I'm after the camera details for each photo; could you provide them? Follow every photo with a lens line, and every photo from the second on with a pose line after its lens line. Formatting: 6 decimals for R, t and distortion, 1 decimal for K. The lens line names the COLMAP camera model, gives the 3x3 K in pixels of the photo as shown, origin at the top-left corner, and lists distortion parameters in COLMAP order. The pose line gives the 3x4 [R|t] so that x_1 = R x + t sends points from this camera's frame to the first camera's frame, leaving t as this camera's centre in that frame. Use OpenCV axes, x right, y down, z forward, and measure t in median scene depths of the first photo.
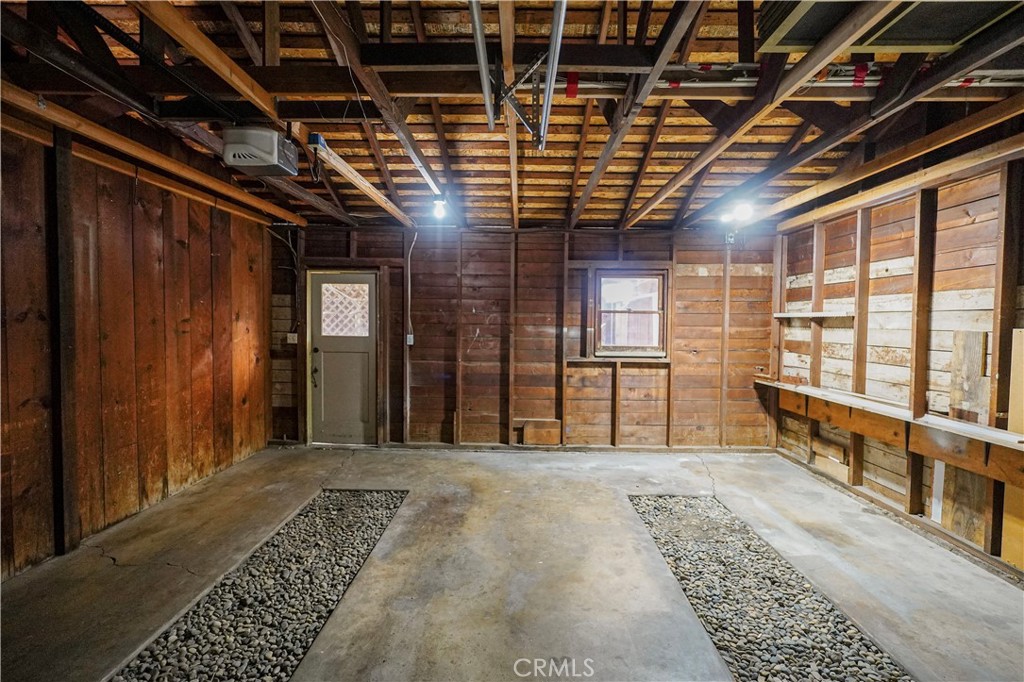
lens RADIAL K [[472.8, 0, 519.9], [0, 472.8, 335.6], [0, 0, 1]] dist [-0.011695, 0.002081]
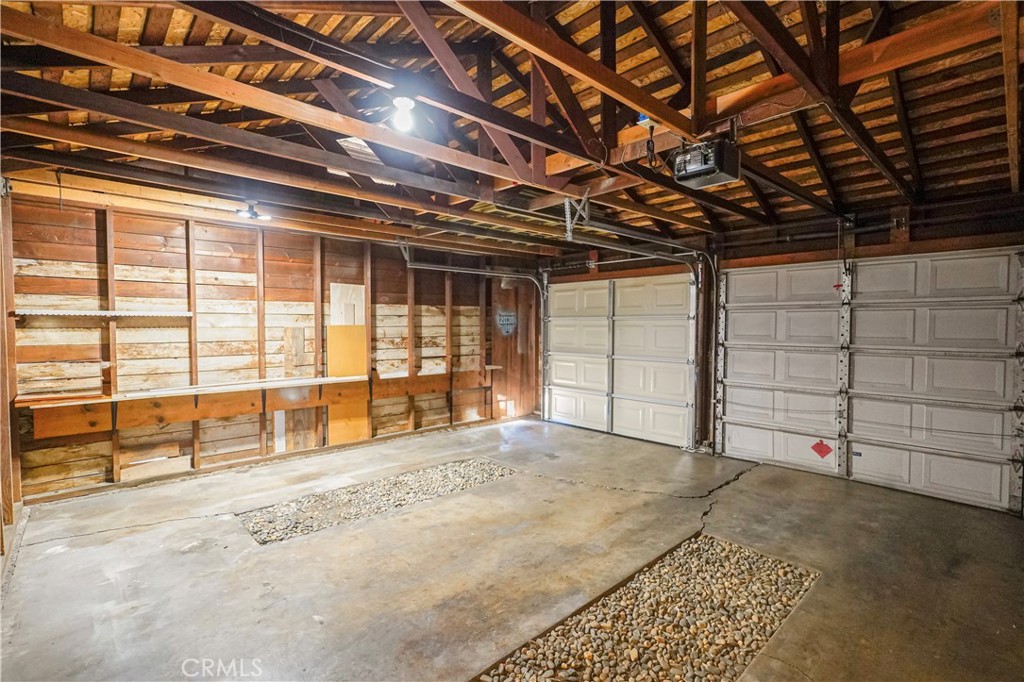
lens RADIAL K [[472.8, 0, 507.0], [0, 472.8, 340.2], [0, 0, 1]] dist [-0.011695, 0.002081]
pose [[-0.677148, -0.038373, 0.734846, -0.530674], [0.013564, 0.997819, 0.064604, -0.041264], [-0.735722, 0.053713, -0.675150, 1.063961]]
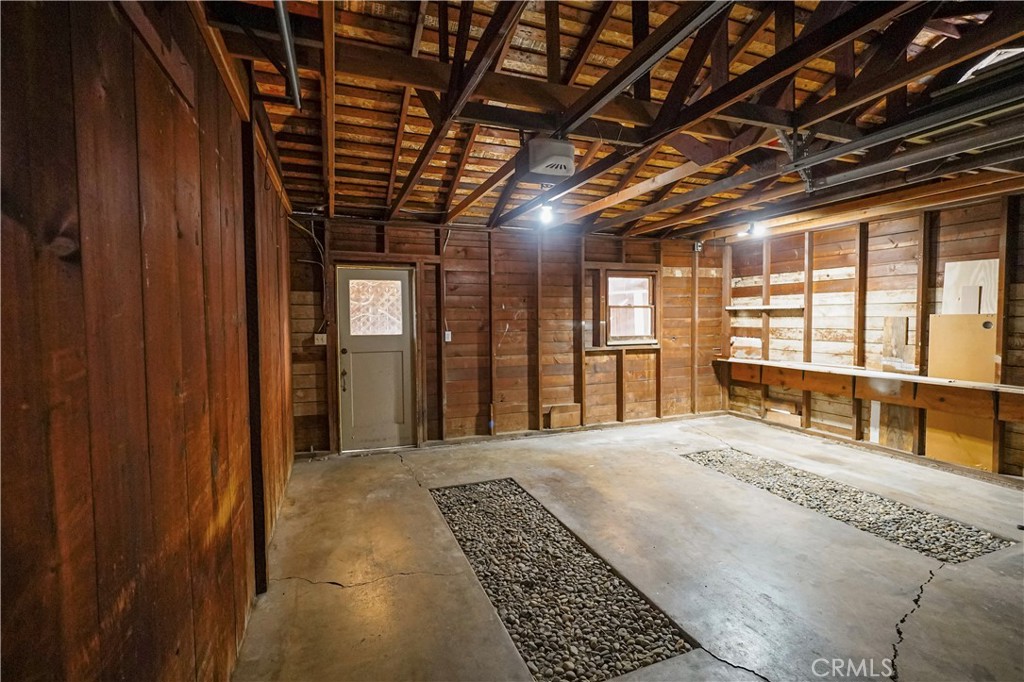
lens RADIAL K [[472.8, 0, 525.1], [0, 472.8, 336.4], [0, 0, 1]] dist [-0.011695, 0.002081]
pose [[0.926214, -0.033947, 0.375468, -0.523734], [0.029255, 0.999406, 0.018192, -0.005919], [-0.375862, -0.005865, 0.926657, 0.008145]]
